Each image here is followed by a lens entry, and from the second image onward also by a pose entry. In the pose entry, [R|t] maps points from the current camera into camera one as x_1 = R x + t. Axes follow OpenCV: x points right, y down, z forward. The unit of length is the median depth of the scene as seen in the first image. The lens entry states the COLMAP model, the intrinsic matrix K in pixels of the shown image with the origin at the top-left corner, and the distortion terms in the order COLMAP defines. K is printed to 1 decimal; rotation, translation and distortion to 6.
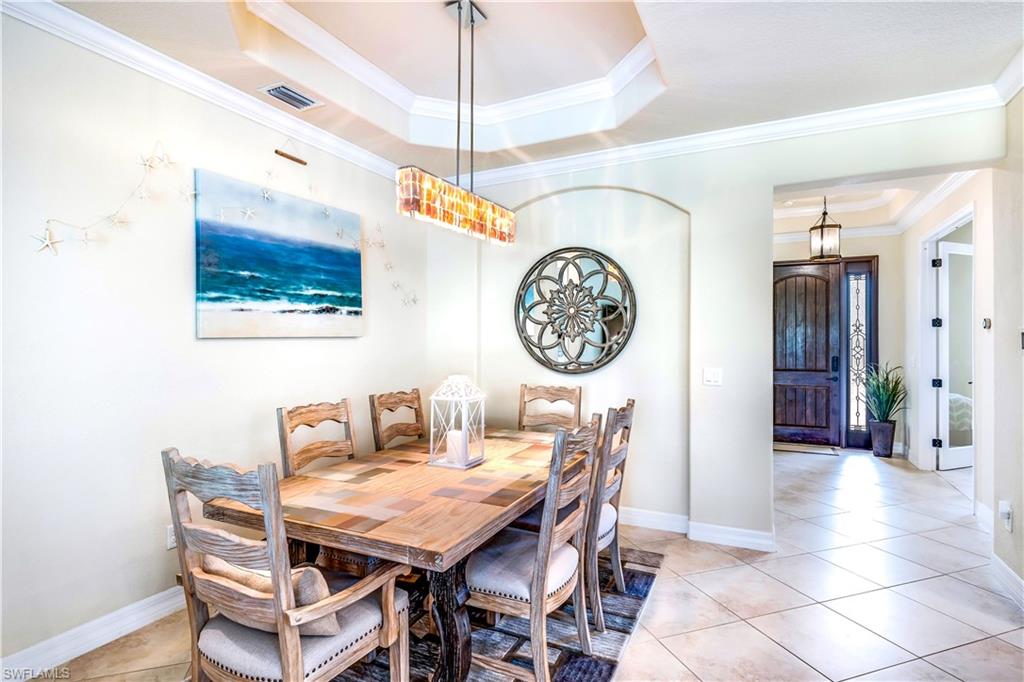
lens RADIAL K [[516.4, 0, 511.8], [0, 516.4, 348.0], [0, 0, 1]] dist [-0.005793, 0.001159]
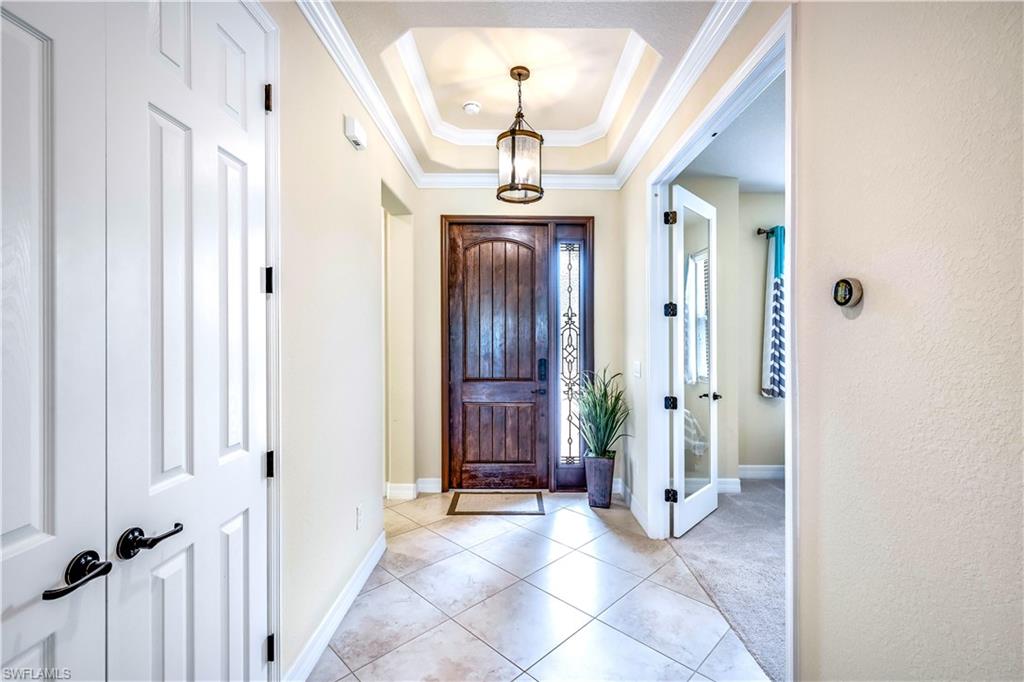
lens RADIAL K [[439.3, 0, 512.9], [0, 439.3, 338.4], [0, 0, 1]] dist [0.005148, 0.000165]
pose [[0.900419, 0.003110, 0.435014, 0.345271], [-0.000146, 0.999977, -0.006847, -0.007819], [-0.435025, 0.006102, 0.900398, 0.499679]]
